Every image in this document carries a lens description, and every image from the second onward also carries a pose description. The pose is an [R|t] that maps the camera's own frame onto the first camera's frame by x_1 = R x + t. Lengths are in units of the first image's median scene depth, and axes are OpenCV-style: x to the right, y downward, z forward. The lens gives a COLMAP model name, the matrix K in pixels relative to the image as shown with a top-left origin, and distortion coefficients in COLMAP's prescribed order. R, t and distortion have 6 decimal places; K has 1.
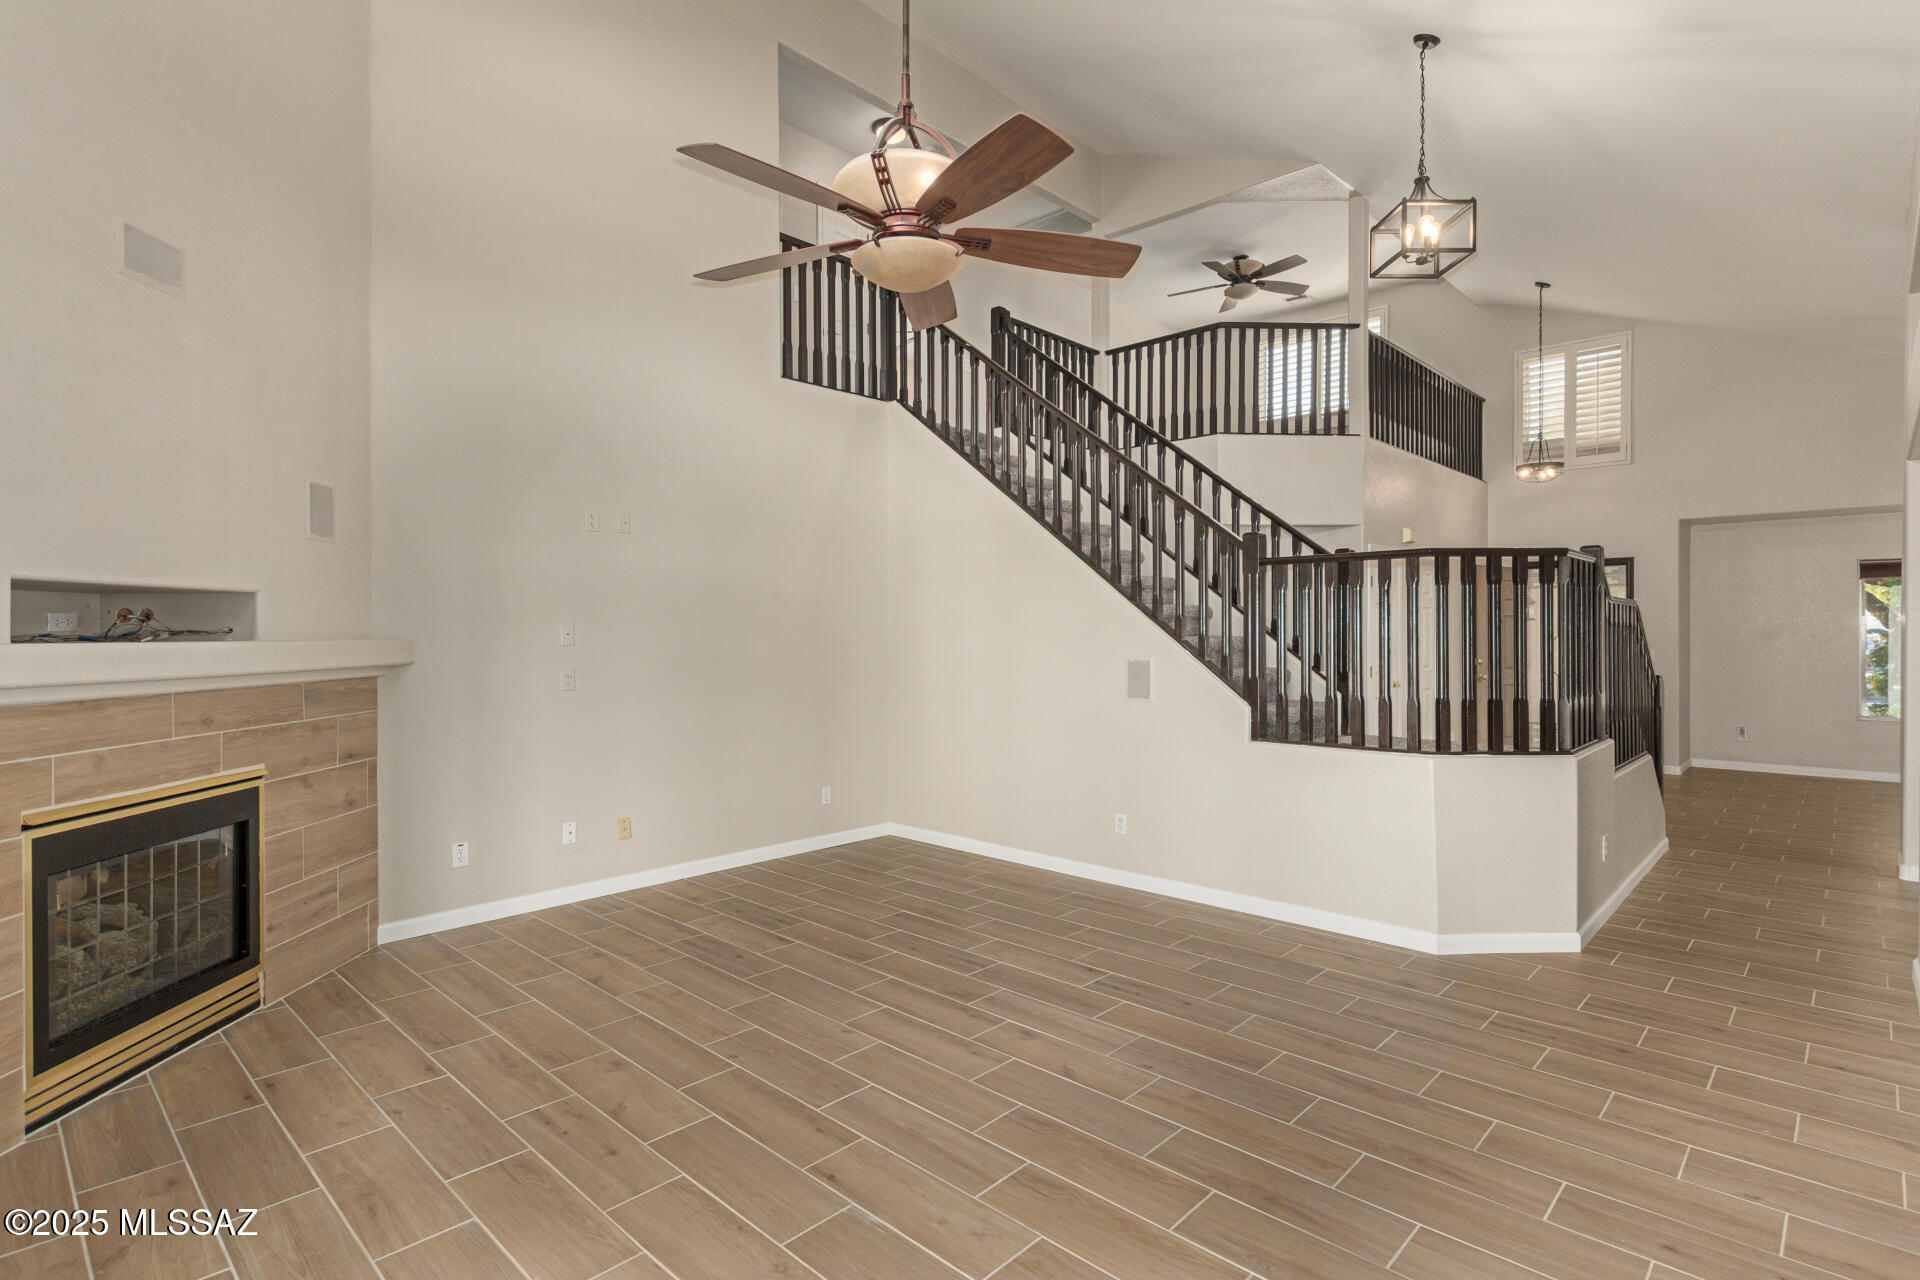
lens RADIAL K [[934.8, 0, 966.0], [0, 934.8, 629.1], [0, 0, 1]] dist [-0.005439, -0.000190]
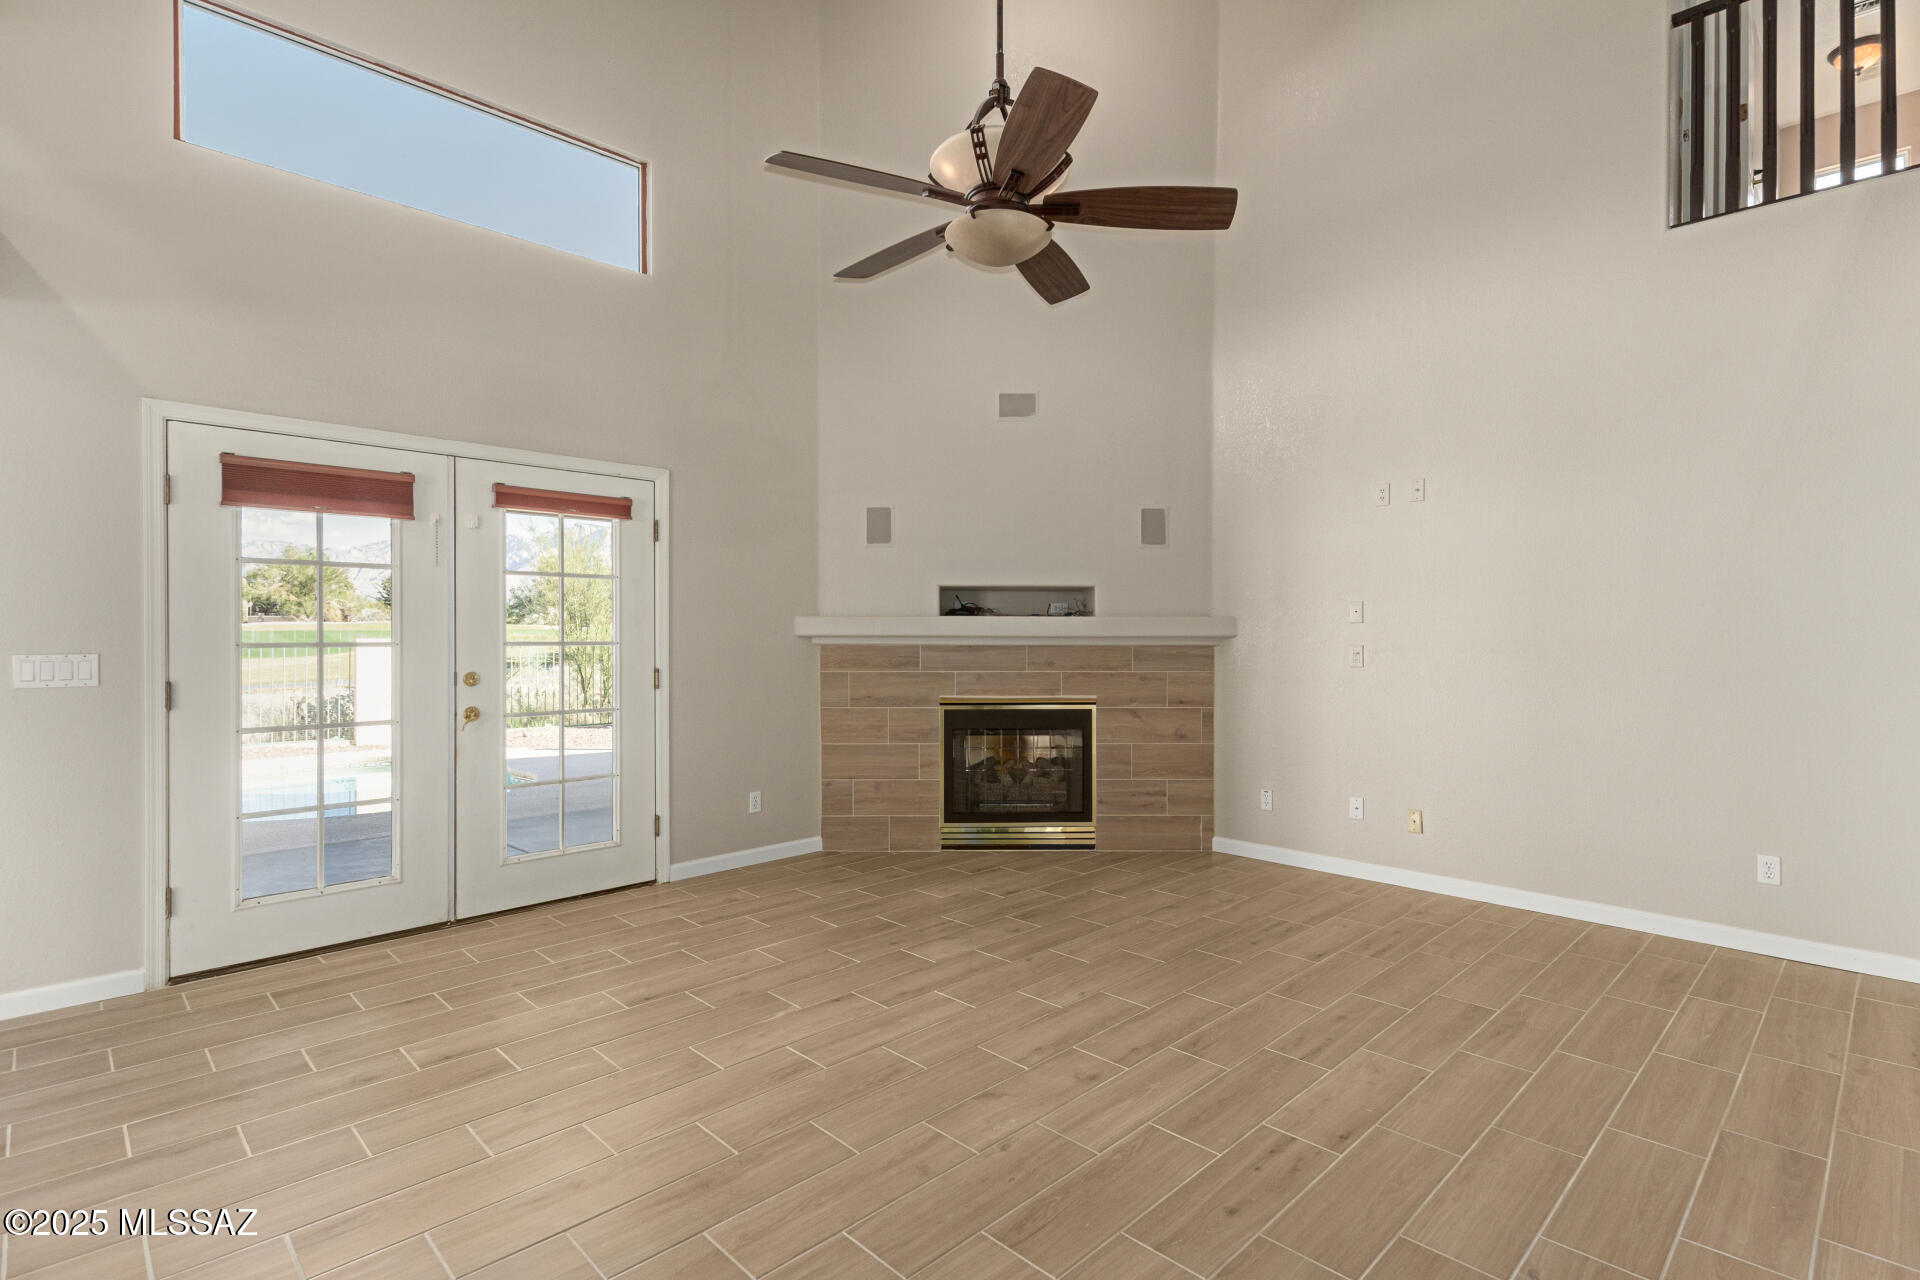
lens RADIAL K [[934.8, 0, 964.8], [0, 934.8, 638.5], [0, 0, 1]] dist [-0.005439, -0.000190]
pose [[-0.036713, 0.013104, -0.999240, 0.670409], [0.001024, 0.999914, 0.013075, 0.023201], [0.999325, -0.000543, -0.036723, 0.685725]]
